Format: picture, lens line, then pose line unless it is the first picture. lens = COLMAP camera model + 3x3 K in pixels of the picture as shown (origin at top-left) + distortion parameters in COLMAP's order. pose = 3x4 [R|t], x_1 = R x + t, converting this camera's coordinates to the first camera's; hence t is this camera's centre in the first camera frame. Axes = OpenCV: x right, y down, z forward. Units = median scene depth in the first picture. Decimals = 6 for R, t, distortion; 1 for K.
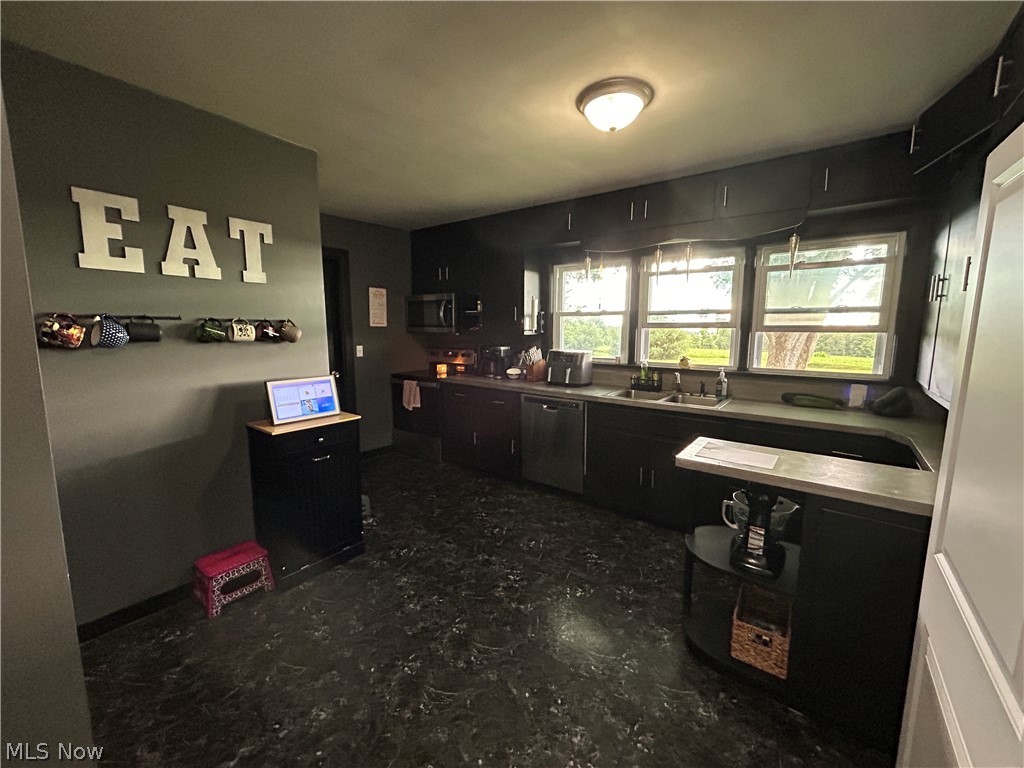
lens RADIAL K [[412.8, 0, 510.7], [0, 412.8, 384.2], [0, 0, 1]] dist [-0.007873, 0.001022]
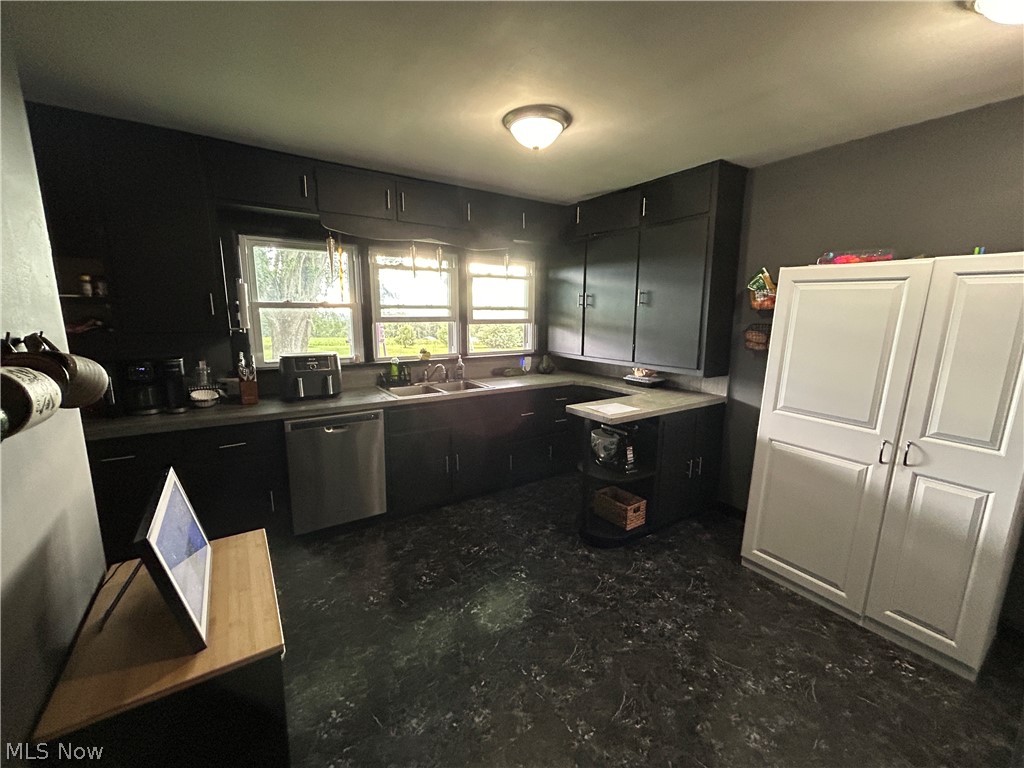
lens RADIAL K [[412.8, 0, 509.7], [0, 412.8, 384.7], [0, 0, 1]] dist [-0.007873, 0.001022]
pose [[0.324666, -0.163029, 0.931672, -0.564837], [0.125896, 0.983717, 0.128264, -0.090596], [-0.937412, 0.075651, 0.339904, 0.462692]]
